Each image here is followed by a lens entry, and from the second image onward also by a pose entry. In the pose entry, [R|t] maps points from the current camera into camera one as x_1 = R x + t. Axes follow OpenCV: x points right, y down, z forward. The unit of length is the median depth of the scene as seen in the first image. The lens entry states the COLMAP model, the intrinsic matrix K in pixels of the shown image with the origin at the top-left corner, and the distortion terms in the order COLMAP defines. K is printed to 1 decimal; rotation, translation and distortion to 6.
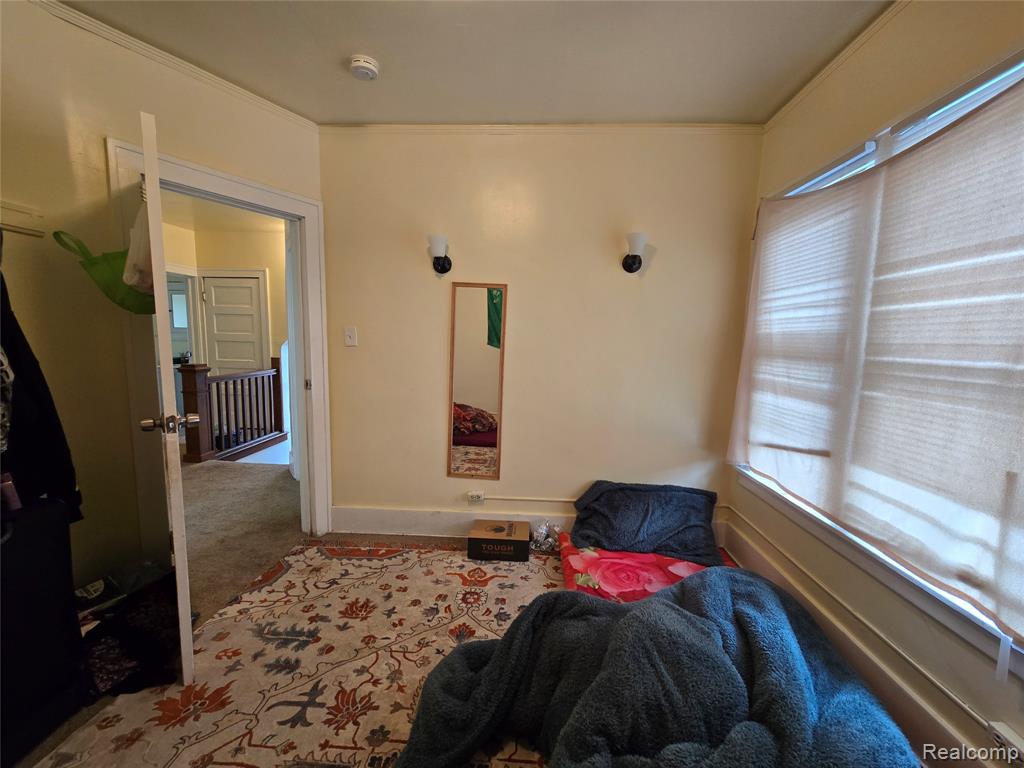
lens RADIAL K [[424.0, 0, 511.0], [0, 424.0, 387.2], [0, 0, 1]] dist [-0.005251, 0.000882]
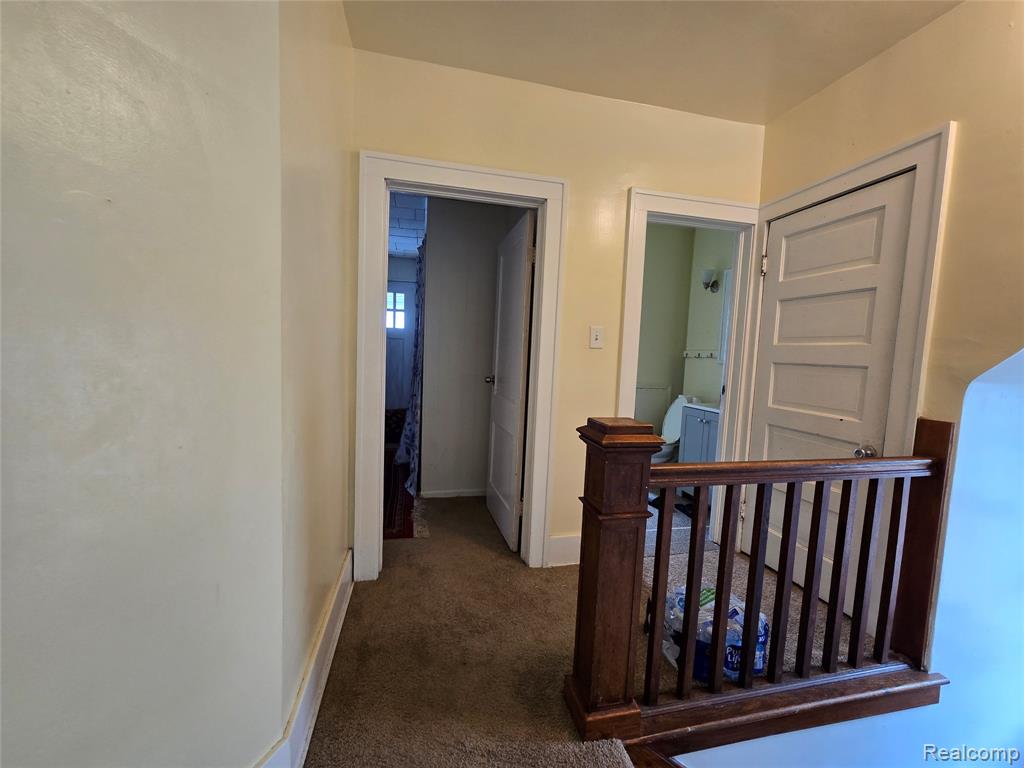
lens RADIAL K [[424.0, 0, 509.9], [0, 424.0, 389.3], [0, 0, 1]] dist [-0.005251, 0.000882]
pose [[0.265138, 0.072151, -0.961507, -0.356126], [-0.139728, 0.989545, 0.035724, -0.061408], [0.954033, 0.124878, 0.272447, 0.637095]]
